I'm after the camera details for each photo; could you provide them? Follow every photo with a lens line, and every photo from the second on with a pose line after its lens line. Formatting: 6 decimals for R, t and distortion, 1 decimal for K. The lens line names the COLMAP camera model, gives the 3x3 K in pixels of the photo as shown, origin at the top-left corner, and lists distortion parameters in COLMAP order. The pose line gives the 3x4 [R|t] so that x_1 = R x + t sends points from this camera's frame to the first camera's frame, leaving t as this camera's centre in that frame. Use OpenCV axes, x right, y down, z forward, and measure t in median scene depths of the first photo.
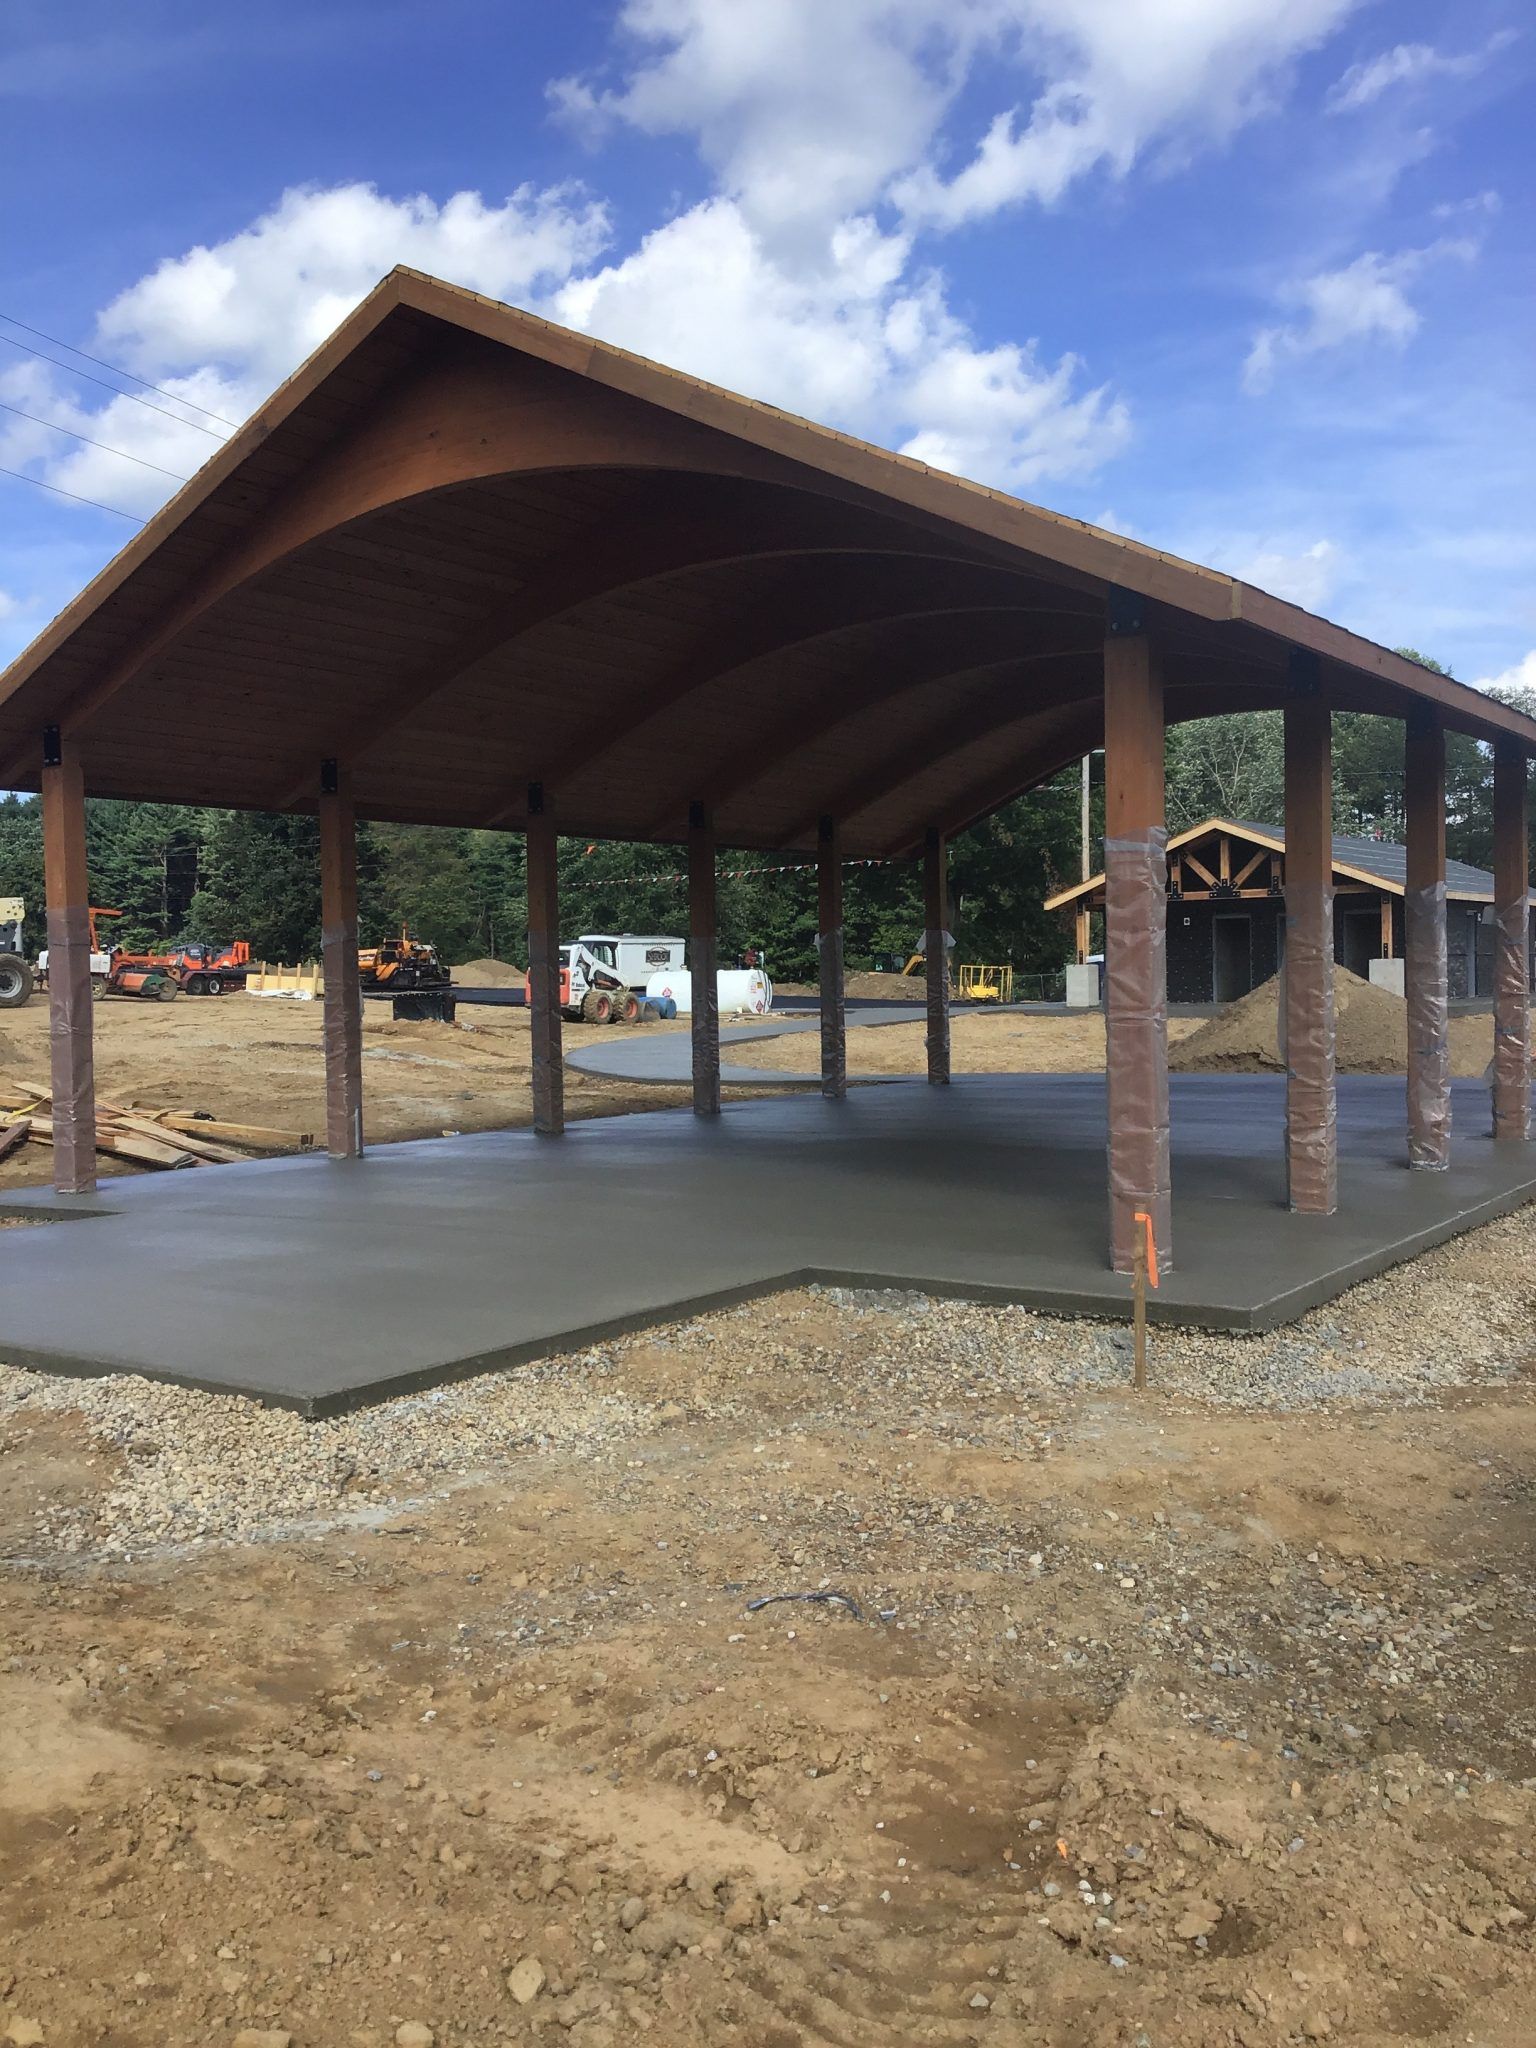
lens RADIAL K [[1830.2, 0, 777.2], [0, 1830.2, 1027.7], [0, 0, 1]] dist [0.105434, -0.255068]
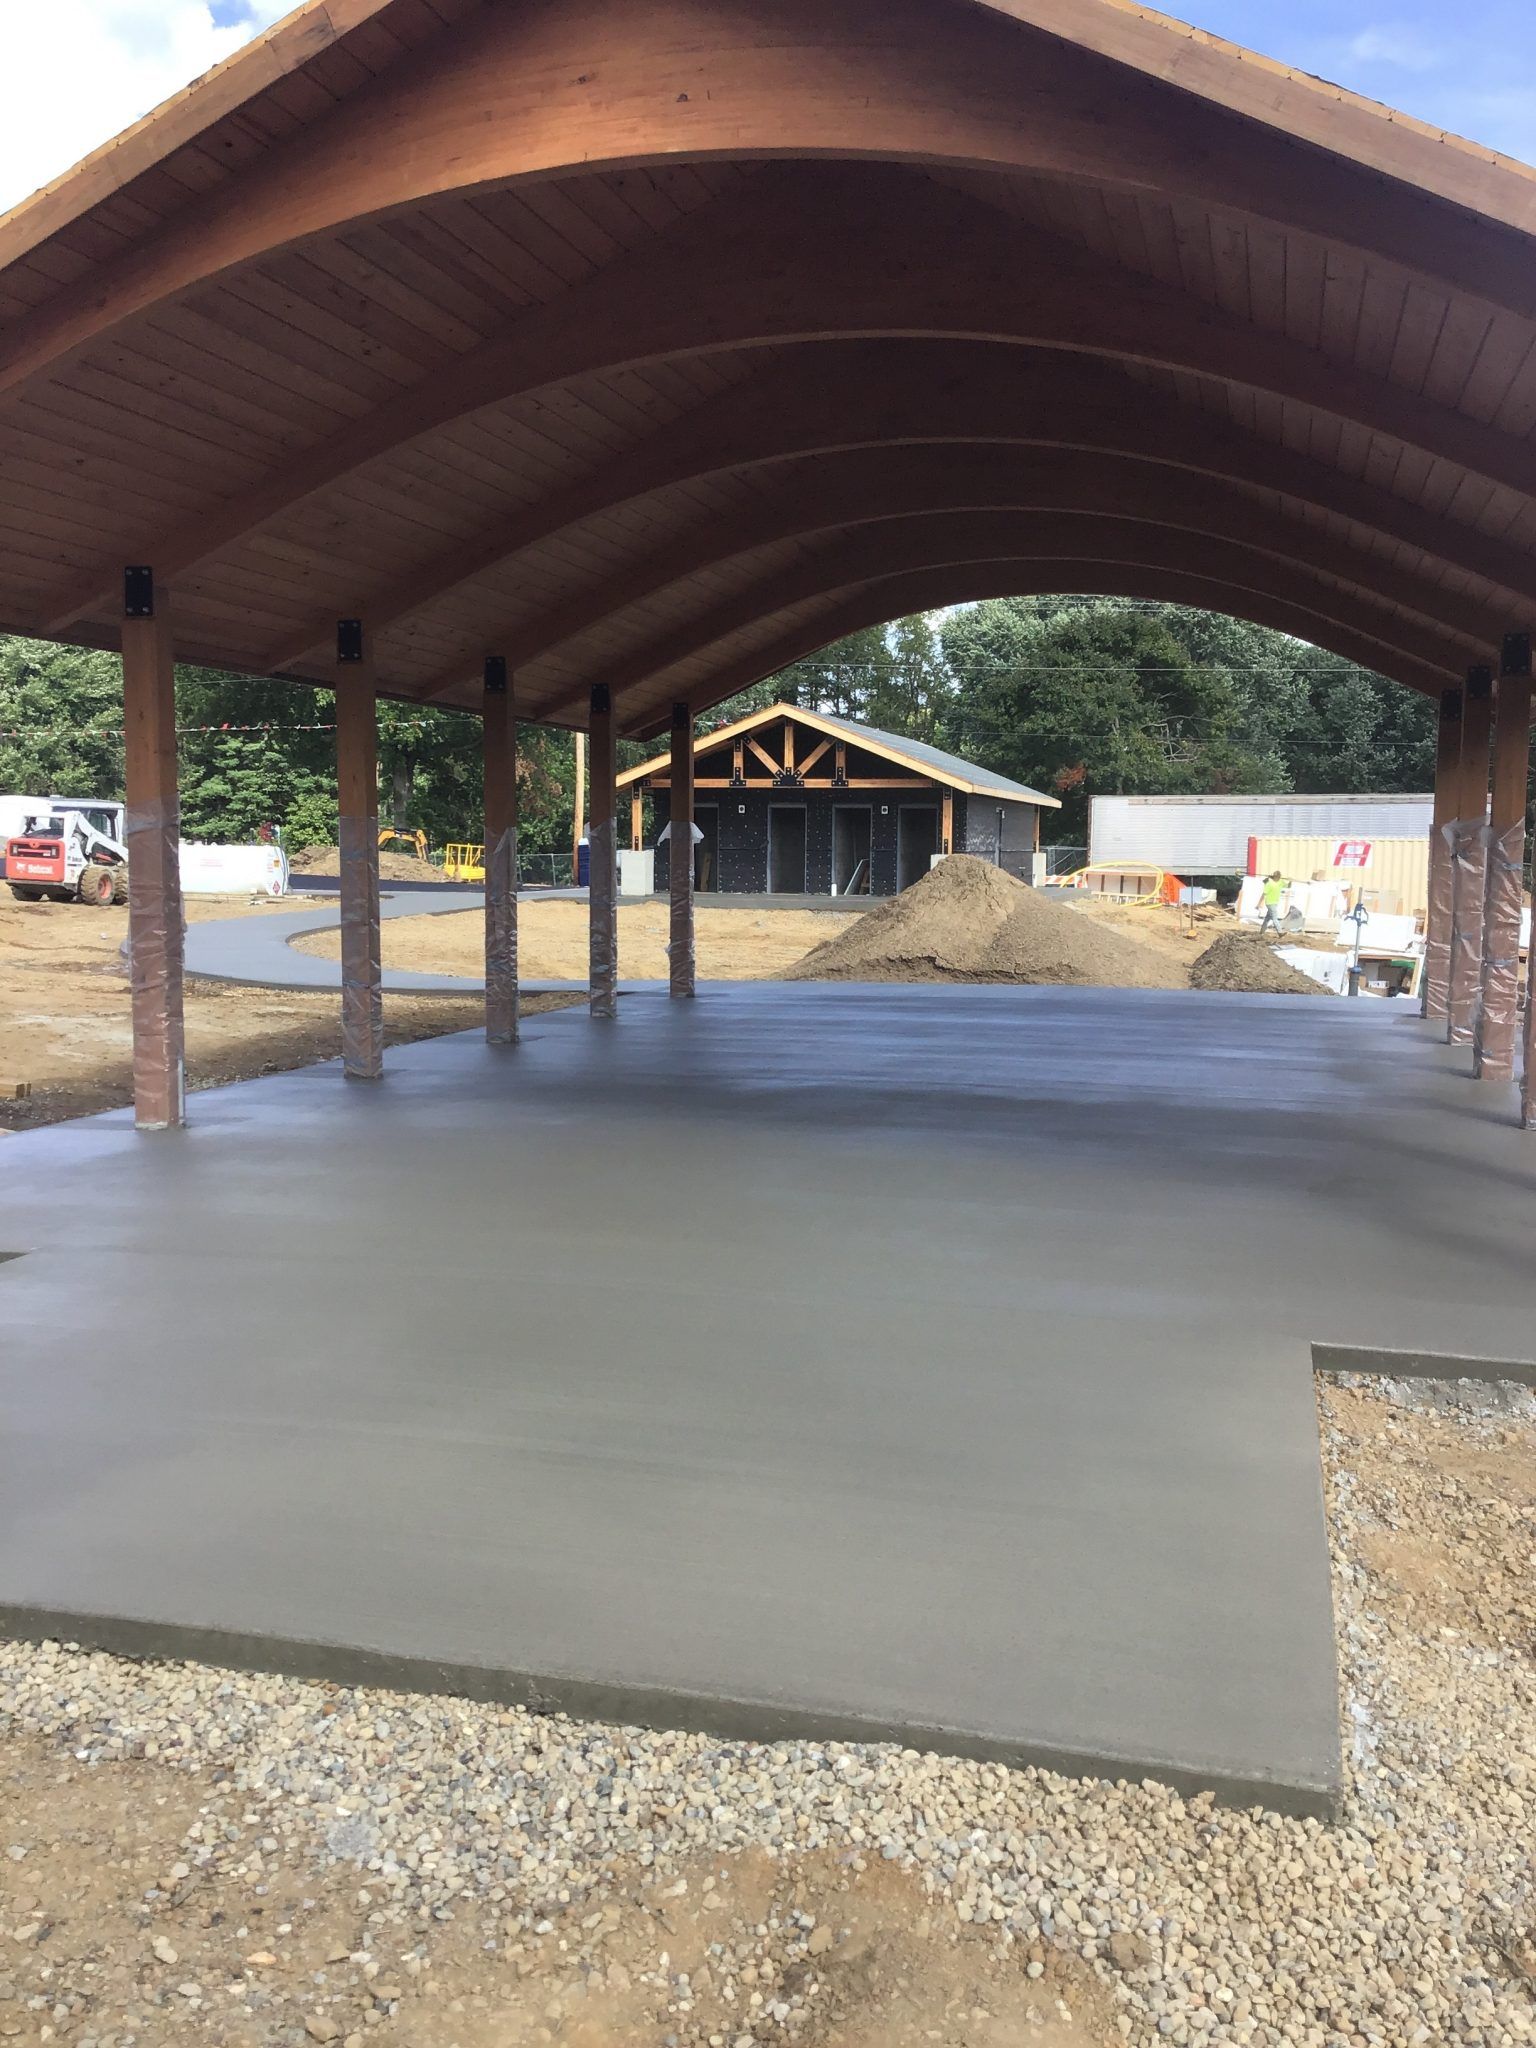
lens RADIAL K [[1830.3, 0, 767.0], [0, 1830.3, 1029.0], [0, 0, 1]] dist [0.061389, -0.085043]
pose [[0.946879, -0.005682, 0.321540, -0.079835], [-0.016538, 0.997661, 0.066331, -0.006711], [-0.321165, -0.068125, 0.944570, 0.078816]]
